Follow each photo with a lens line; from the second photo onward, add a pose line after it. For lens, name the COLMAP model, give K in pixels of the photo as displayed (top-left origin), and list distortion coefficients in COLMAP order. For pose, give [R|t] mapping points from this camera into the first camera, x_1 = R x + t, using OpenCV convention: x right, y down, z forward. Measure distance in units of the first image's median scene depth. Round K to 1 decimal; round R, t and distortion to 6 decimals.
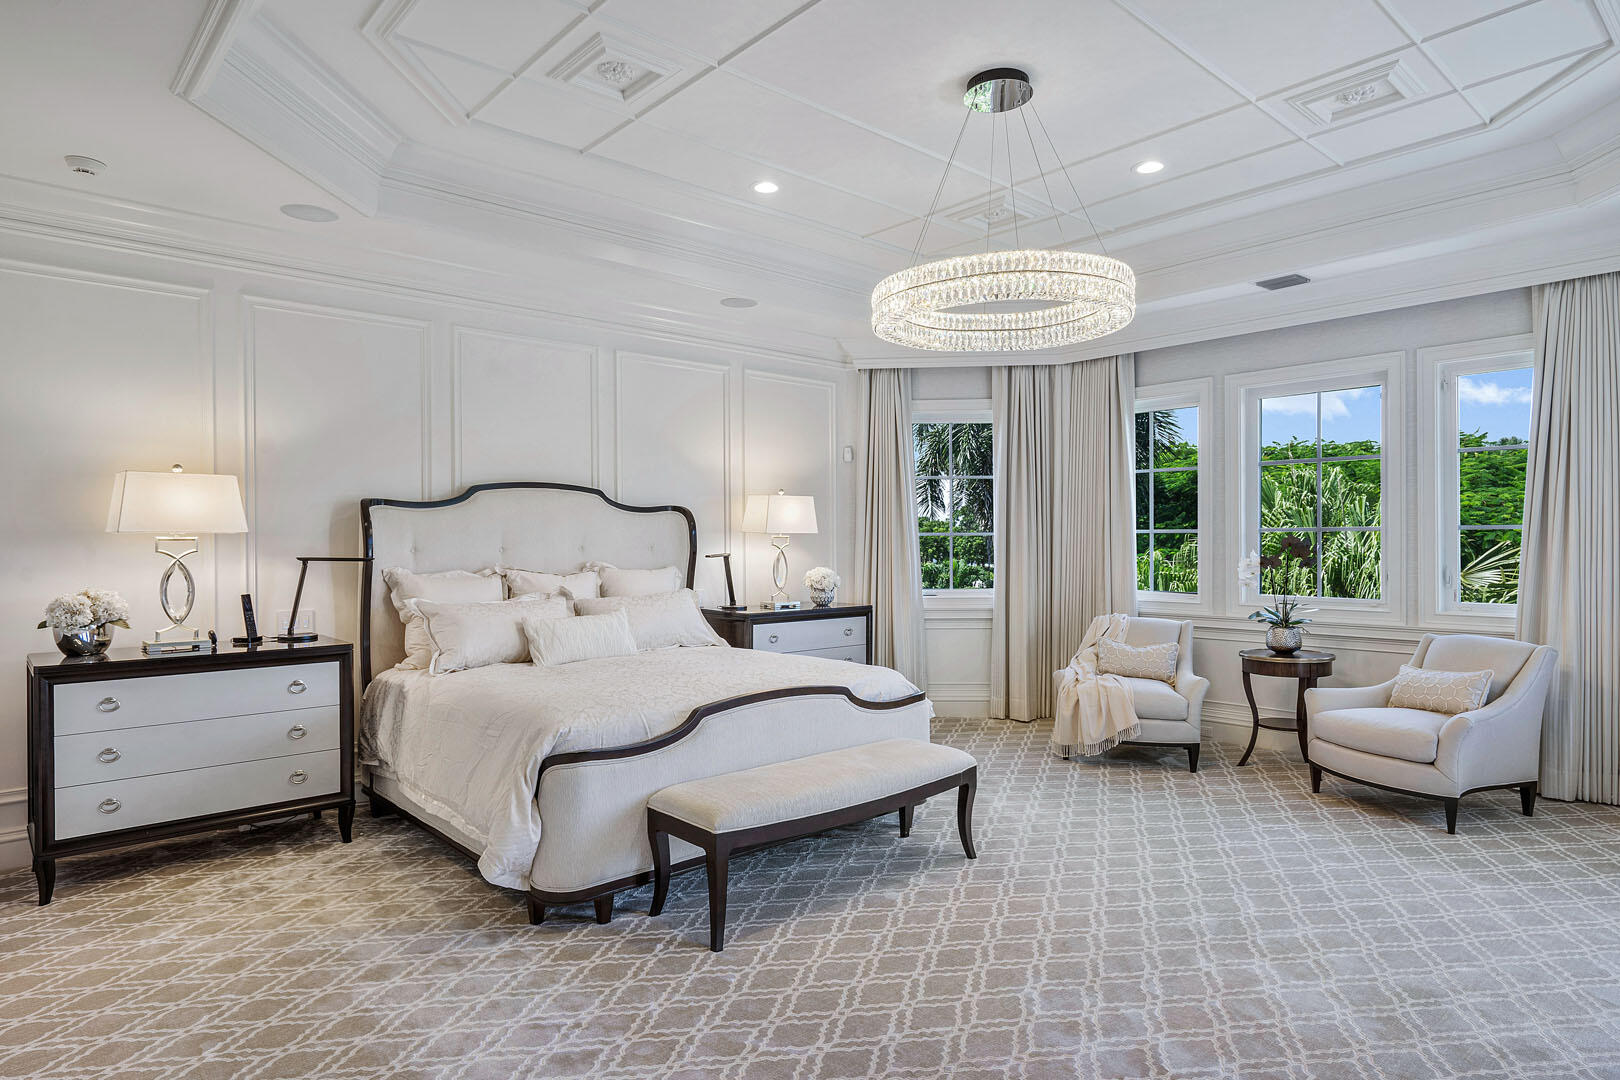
lens RADIAL K [[913.6, 0, 810.0], [0, 913.6, 540.0], [0, 0, 1]] dist [-0.001901, -0.001389]
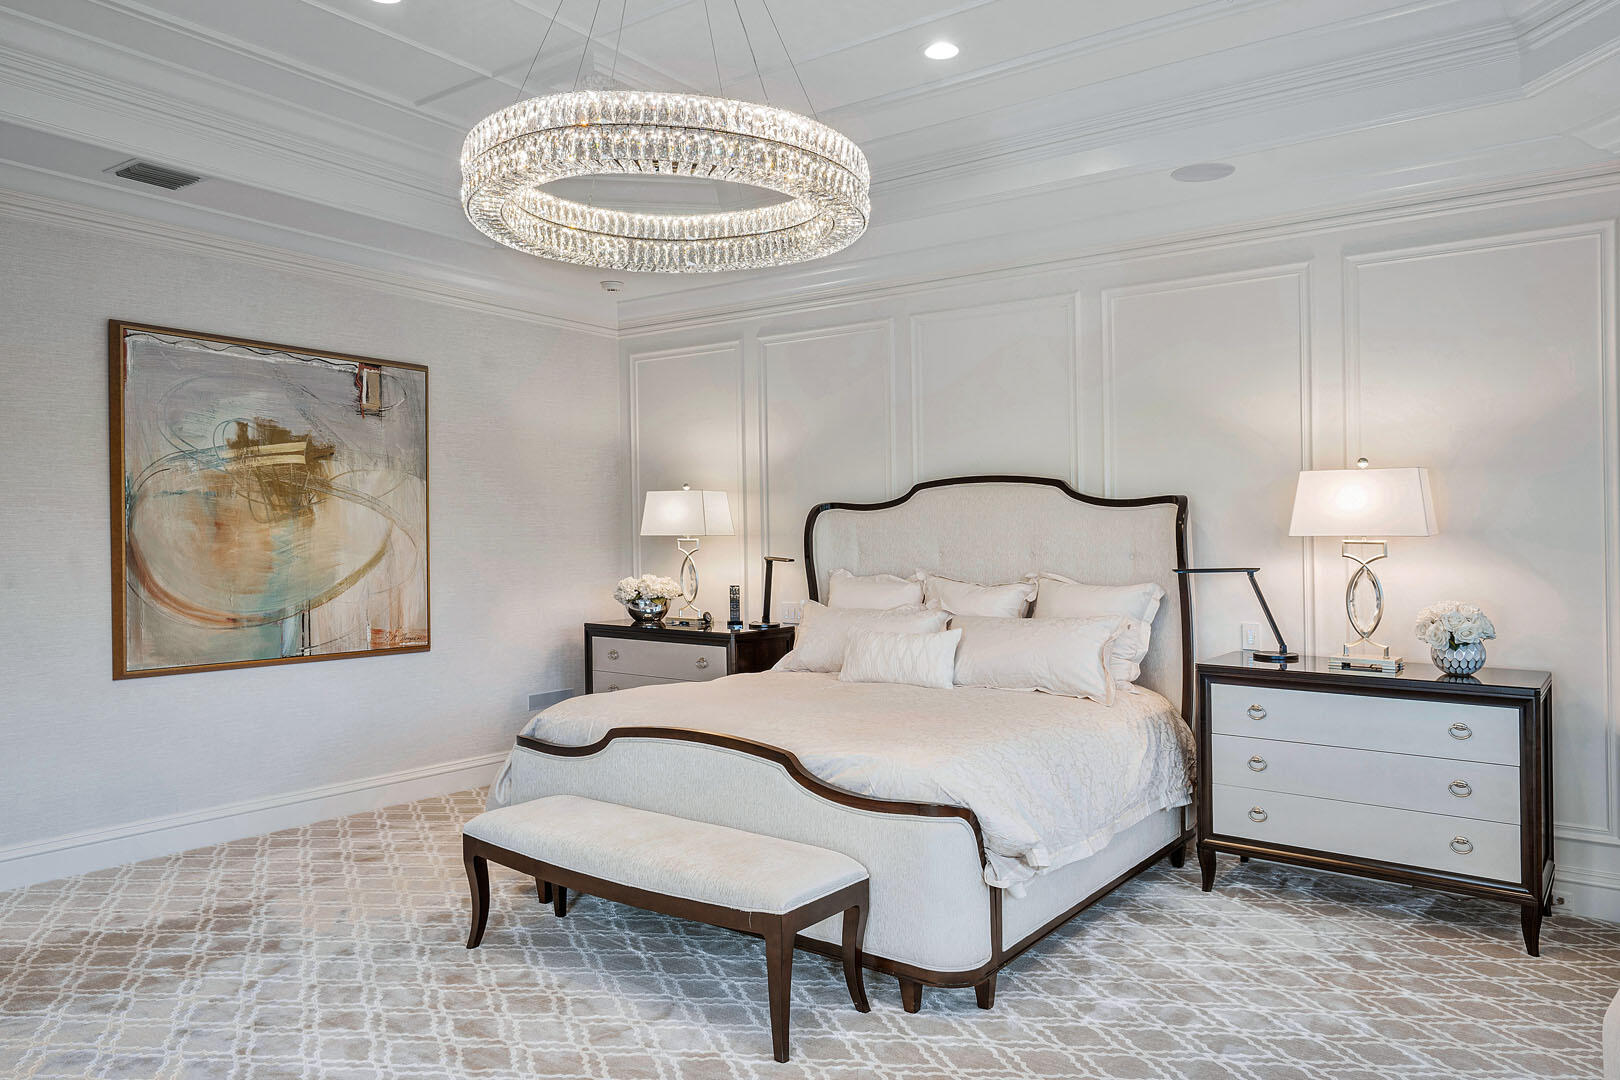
lens RADIAL K [[1126.9, 0, 810.0], [0, 1126.9, 540.0], [0, 0, 1]] dist [0.010044, 0.003651]
pose [[0.195769, 0.002758, -0.980646, 0.483515], [-0.006357, 0.999979, 0.001543, -0.002261], [0.980629, 0.005932, 0.195783, 0.451270]]
